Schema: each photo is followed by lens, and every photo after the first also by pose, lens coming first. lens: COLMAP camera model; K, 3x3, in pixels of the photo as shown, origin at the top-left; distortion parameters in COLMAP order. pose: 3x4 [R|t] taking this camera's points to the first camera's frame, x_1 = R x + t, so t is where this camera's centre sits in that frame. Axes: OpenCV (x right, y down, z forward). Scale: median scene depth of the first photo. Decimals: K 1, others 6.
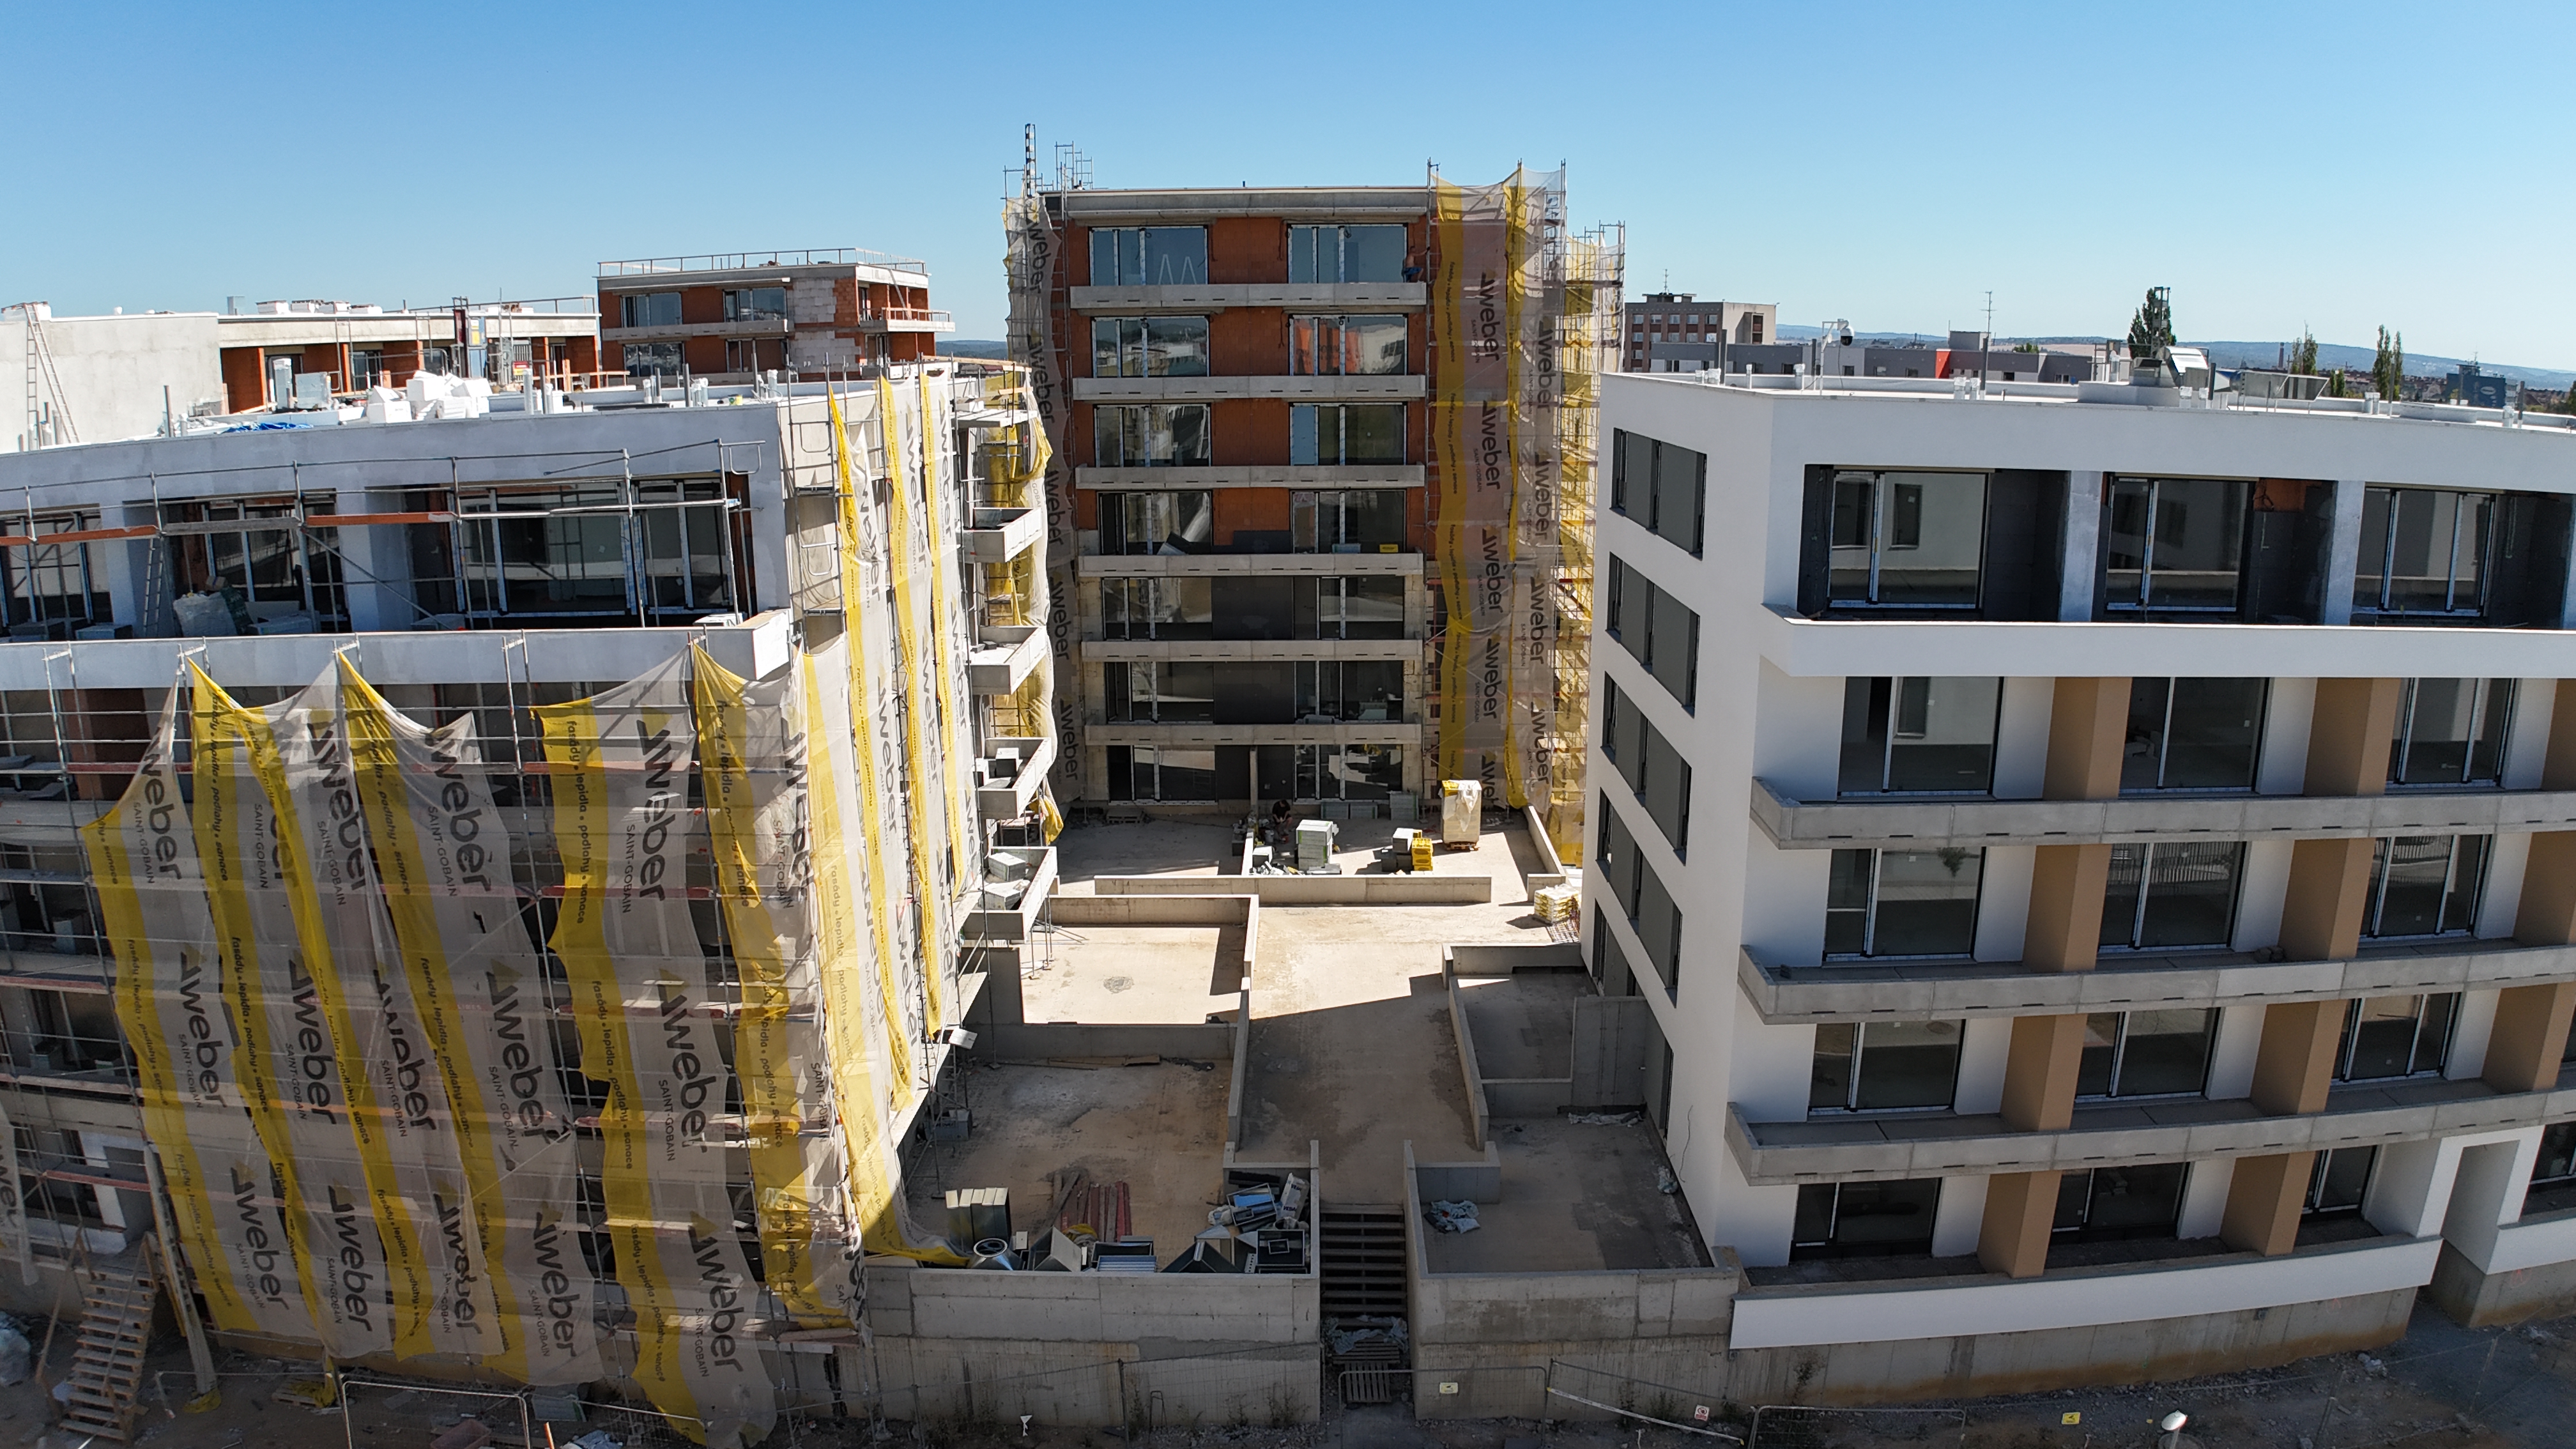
lens RADIAL K [[1600.9, 0, 1288.0], [0, 1600.9, 724.5], [0, 0, 1]] dist [-0.167882, 0.003983]
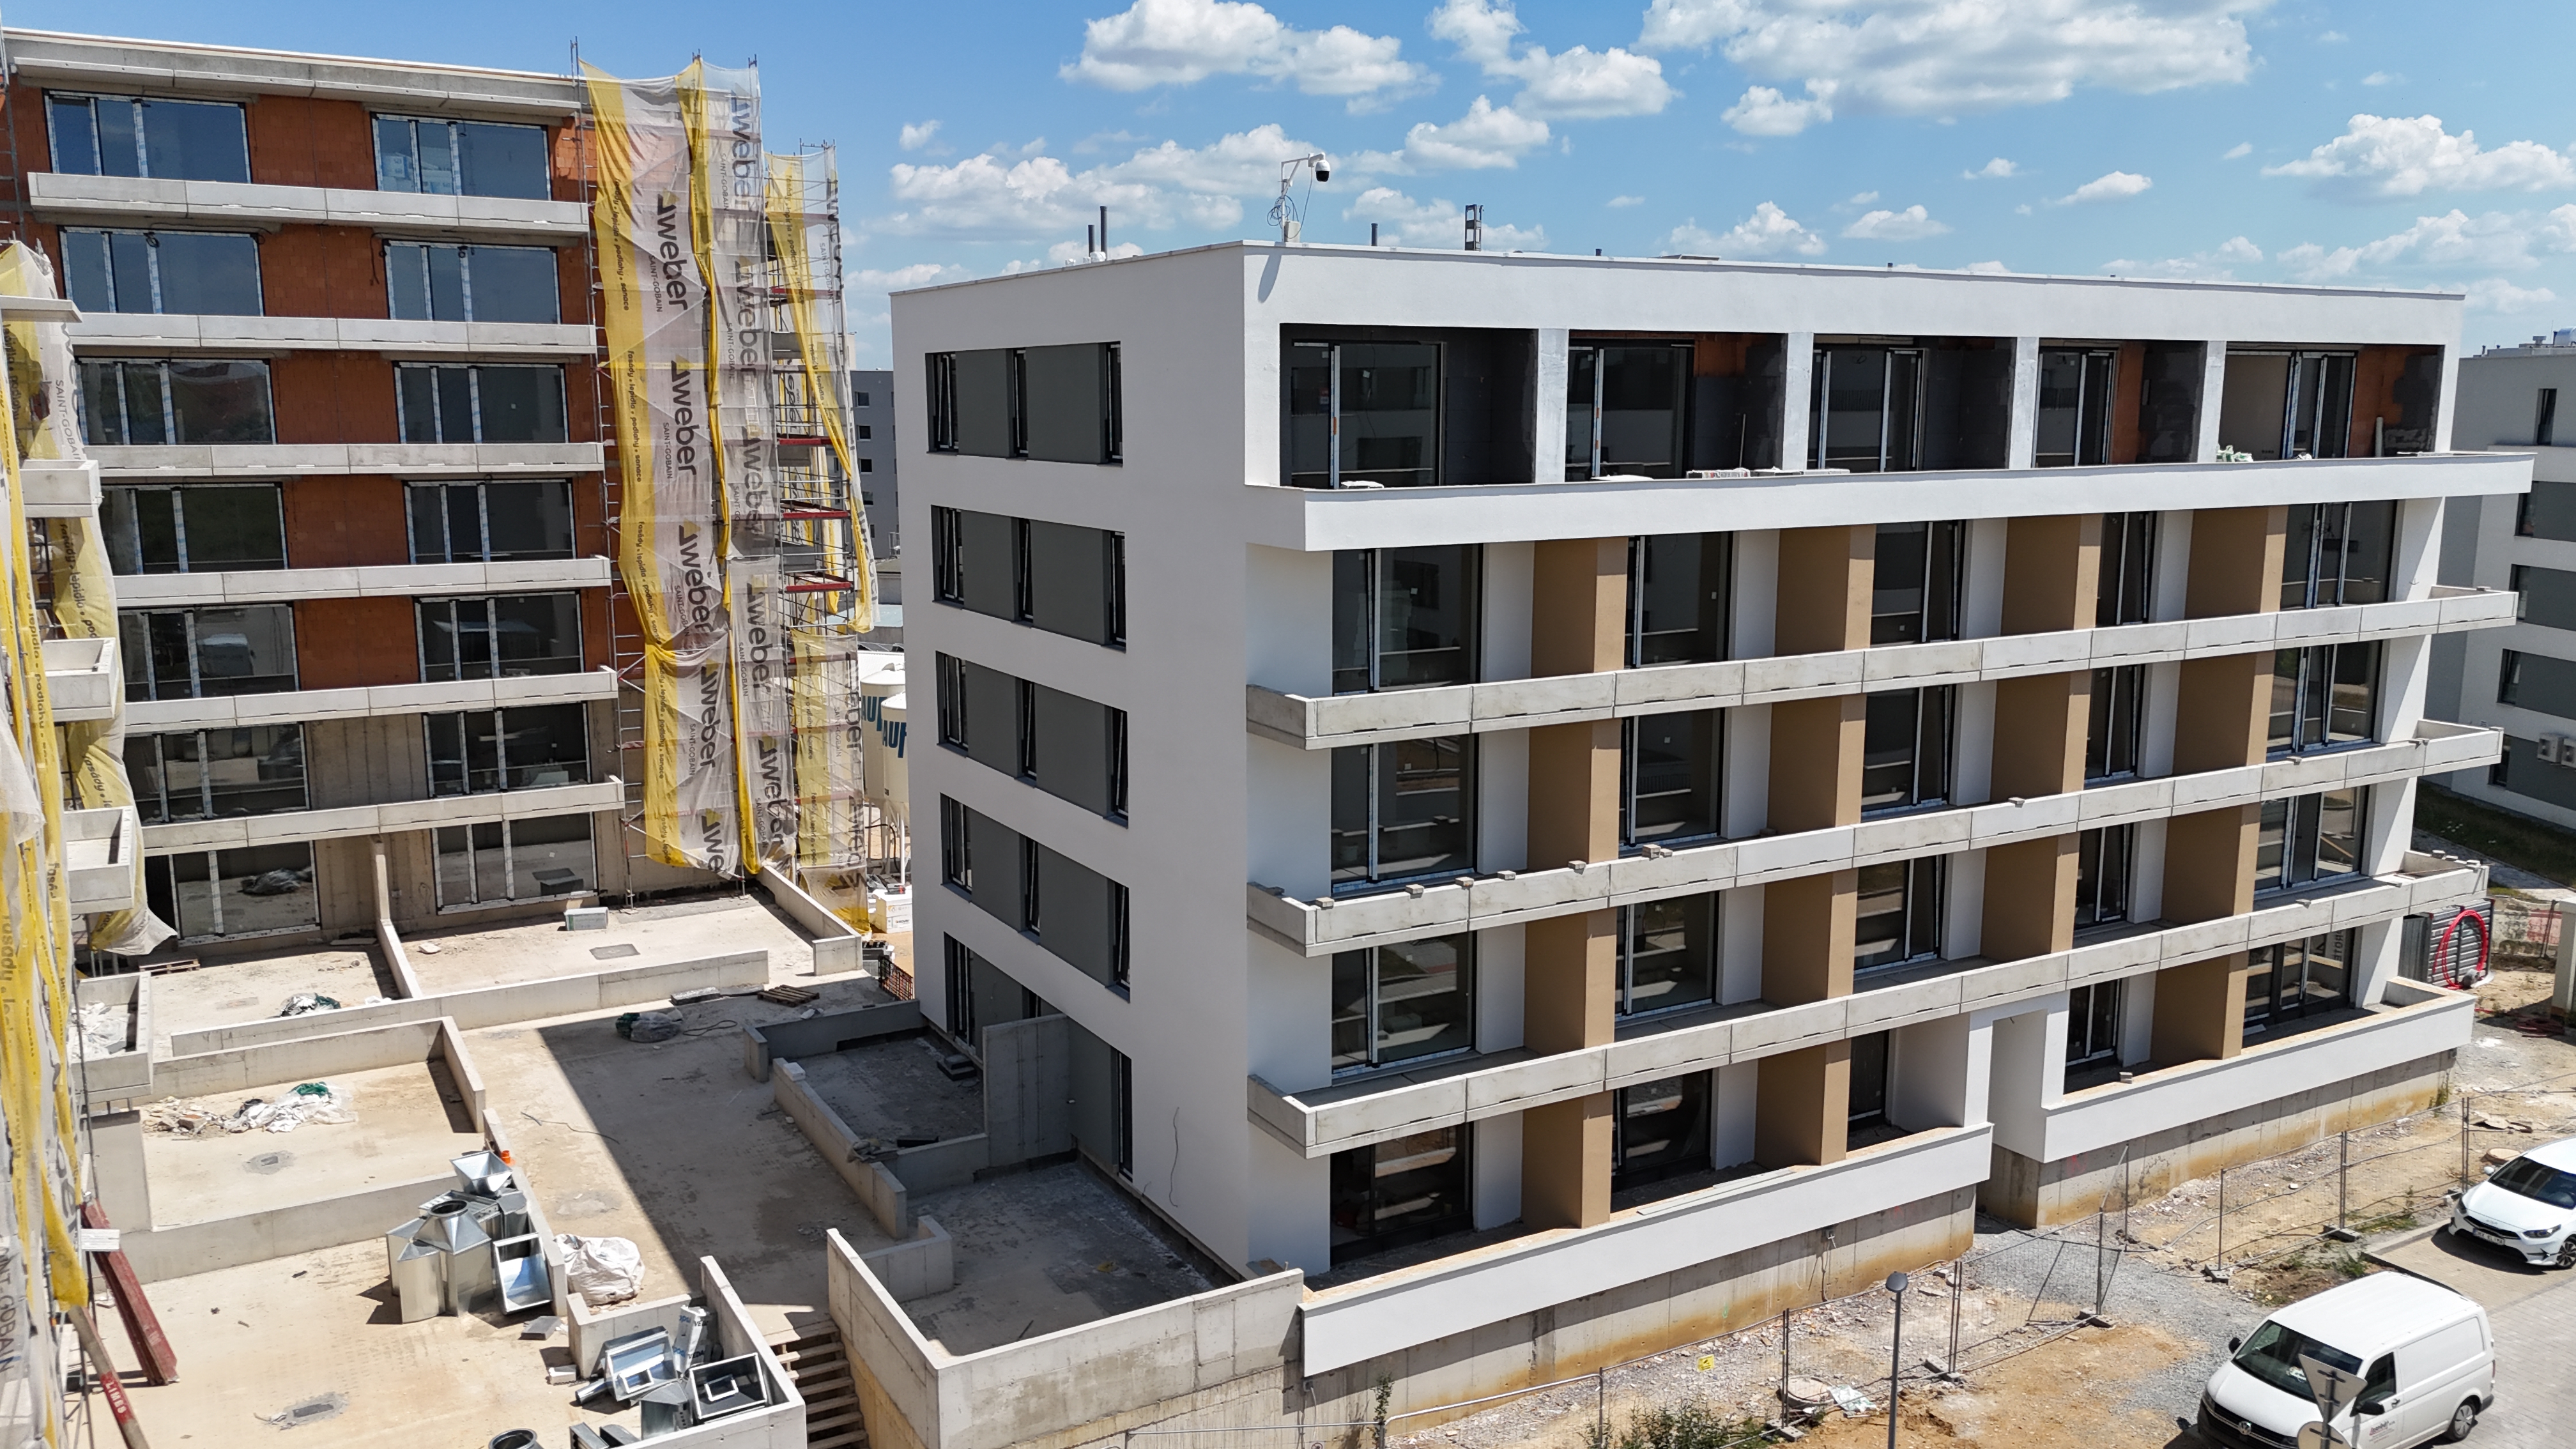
lens RADIAL K [[1912.4, 0, 1302.1], [0, 1912.4, 731.4], [0, 0, 1]] dist [0.064011, -0.062079]
pose [[0.858609, -0.081856, 0.506053, -0.175939], [0.117316, 0.992347, -0.038533, 0.084533], [-0.499026, 0.092453, 0.861641, 0.059919]]
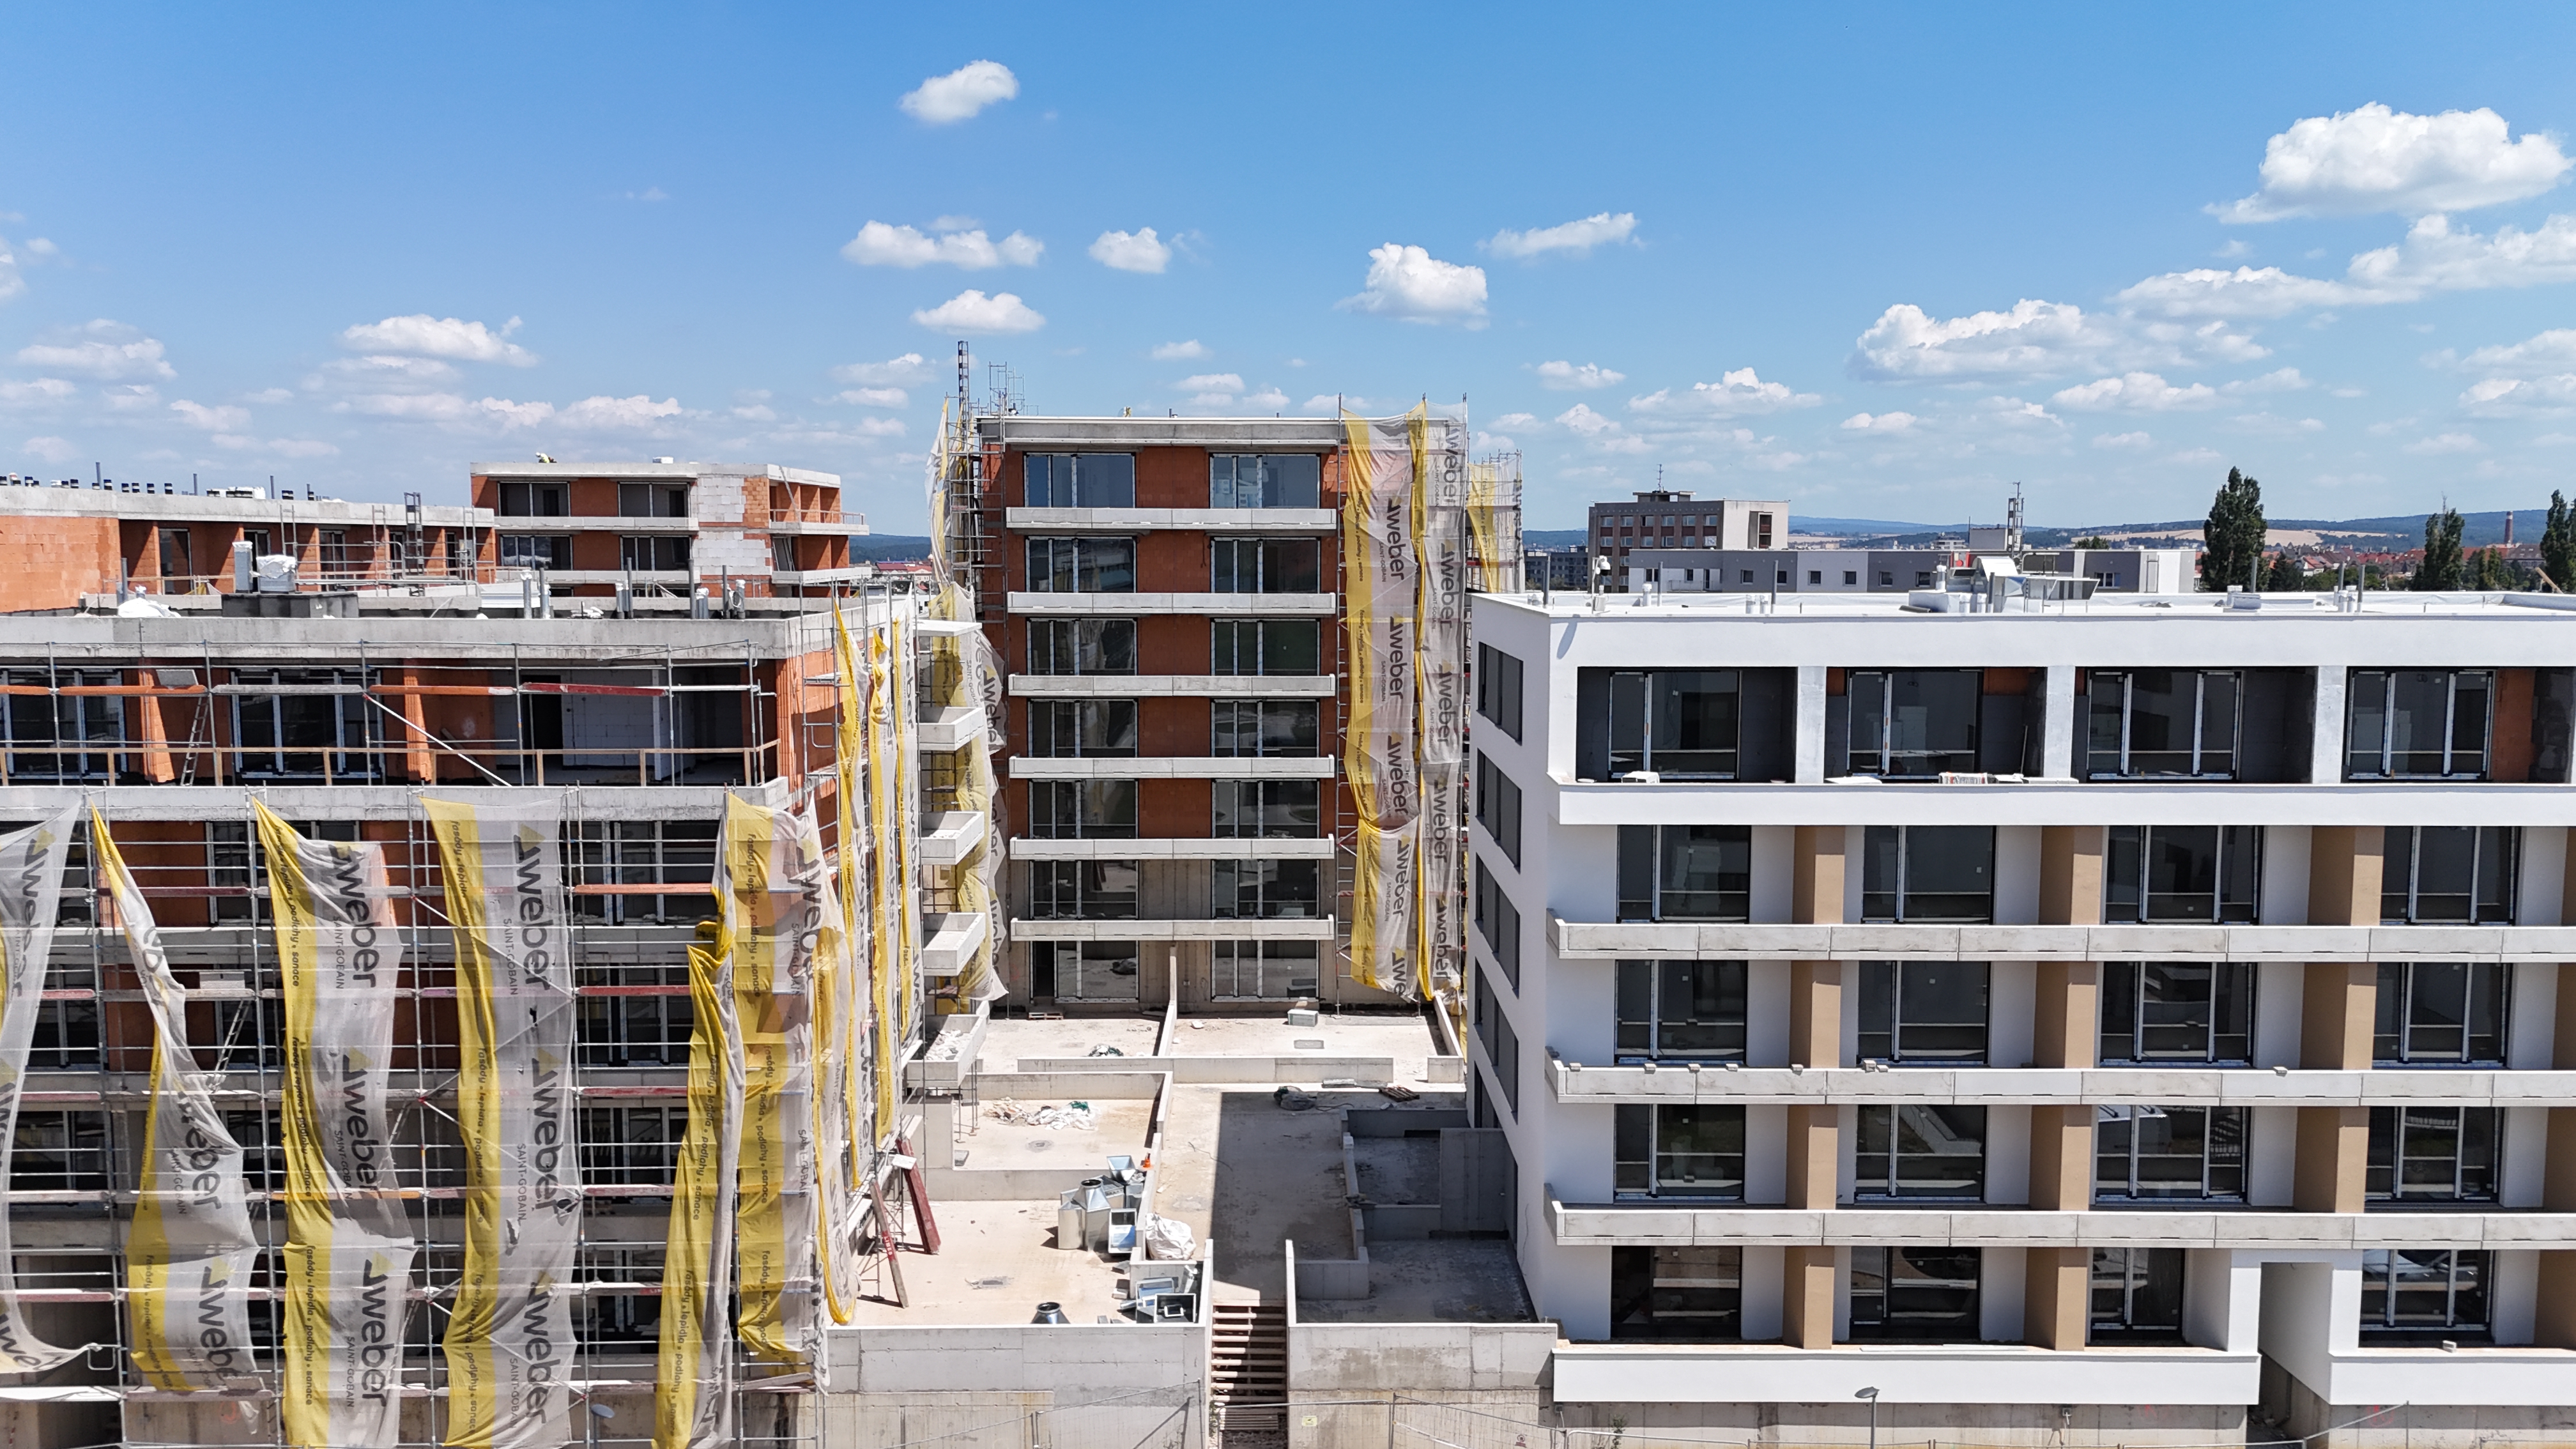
lens RADIAL K [[1912.4, 0, 1302.1], [0, 1912.4, 731.4], [0, 0, 1]] dist [0.064011, -0.062079]
pose [[0.999495, 0.005806, 0.031256, 0.037739], [-0.001431, 0.990398, -0.138235, 0.085509], [-0.031759, 0.138121, 0.989906, -0.444073]]
